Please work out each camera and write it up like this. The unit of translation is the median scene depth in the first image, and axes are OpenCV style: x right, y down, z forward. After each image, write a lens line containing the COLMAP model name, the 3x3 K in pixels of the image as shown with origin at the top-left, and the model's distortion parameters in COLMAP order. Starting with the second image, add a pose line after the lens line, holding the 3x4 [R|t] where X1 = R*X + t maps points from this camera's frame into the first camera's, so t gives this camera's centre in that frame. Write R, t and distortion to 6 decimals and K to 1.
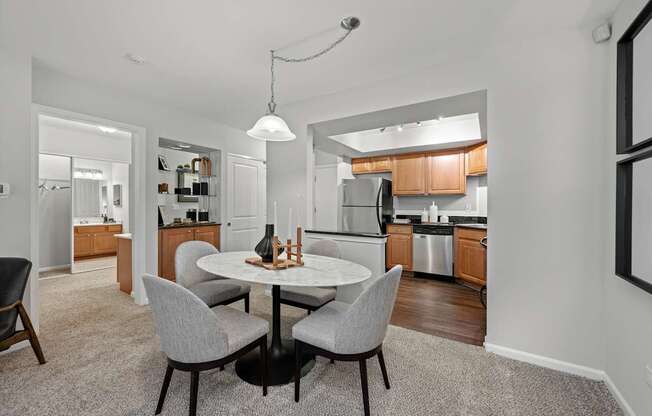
lens RADIAL K [[262.0, 0, 329.1], [0, 262.0, 208.5], [0, 0, 1]] dist [-0.000676, 0.000173]
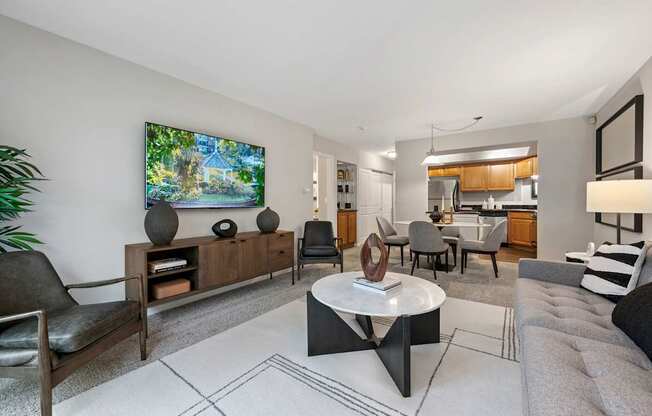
lens RADIAL K [[262.0, 0, 326.7], [0, 262.0, 205.2], [0, 0, 1]] dist [-0.000676, 0.000173]
pose [[0.997714, -0.007523, -0.067160, -0.447052], [0.007543, 0.999972, 0.000035, 0.023445], [0.067158, -0.000542, 0.997742, -0.568752]]
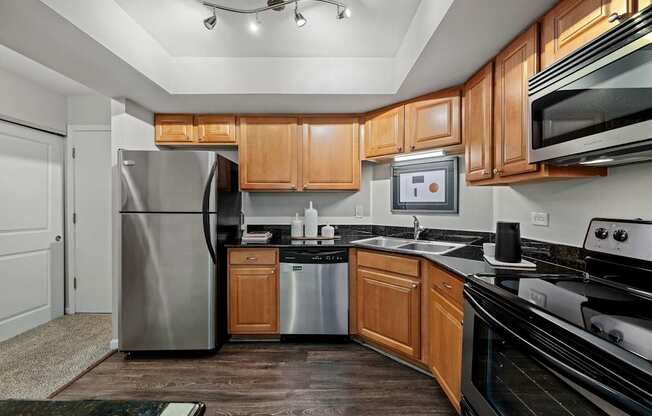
lens RADIAL K [[262.0, 0, 329.1], [0, 262.0, 204.6], [0, 0, 1]] dist [-0.000676, 0.000173]
pose [[0.852740, -0.002946, 0.522327, 0.127764], [0.006430, 0.999968, -0.004858, -0.017605], [-0.522296, 0.007502, 0.852731, 0.484071]]
